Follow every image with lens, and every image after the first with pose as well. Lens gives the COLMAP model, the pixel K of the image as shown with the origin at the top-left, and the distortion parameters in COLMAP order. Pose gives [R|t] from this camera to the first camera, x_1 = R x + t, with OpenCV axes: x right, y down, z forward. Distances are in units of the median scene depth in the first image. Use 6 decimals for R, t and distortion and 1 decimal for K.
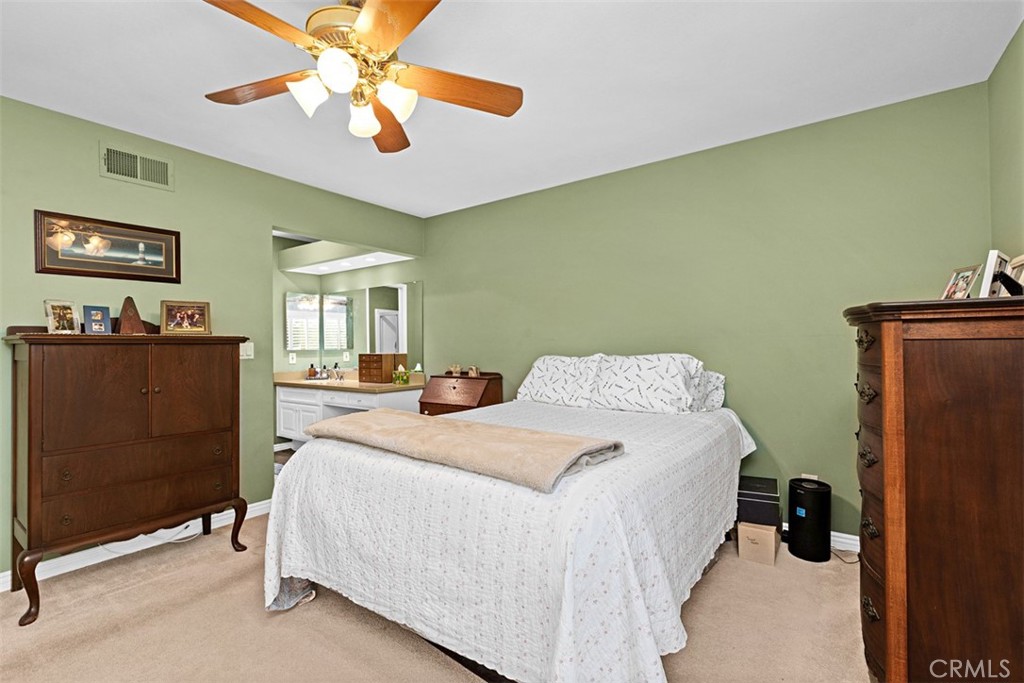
lens RADIAL K [[457.8, 0, 509.3], [0, 457.8, 341.9], [0, 0, 1]] dist [0.001767, -0.000759]
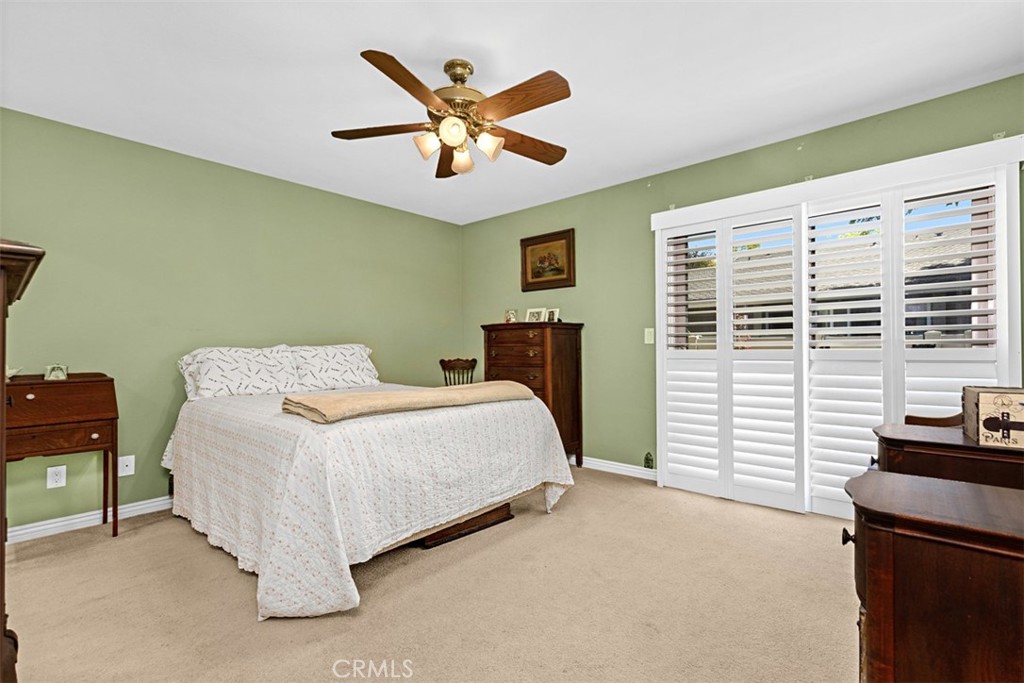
lens RADIAL K [[457.8, 0, 515.6], [0, 457.8, 345.4], [0, 0, 1]] dist [0.001767, -0.000759]
pose [[0.109105, 0.008765, 0.993992, -1.557840], [-0.002571, 0.999960, -0.008535, 0.067932], [-0.994027, -0.001624, 0.109123, 0.625468]]
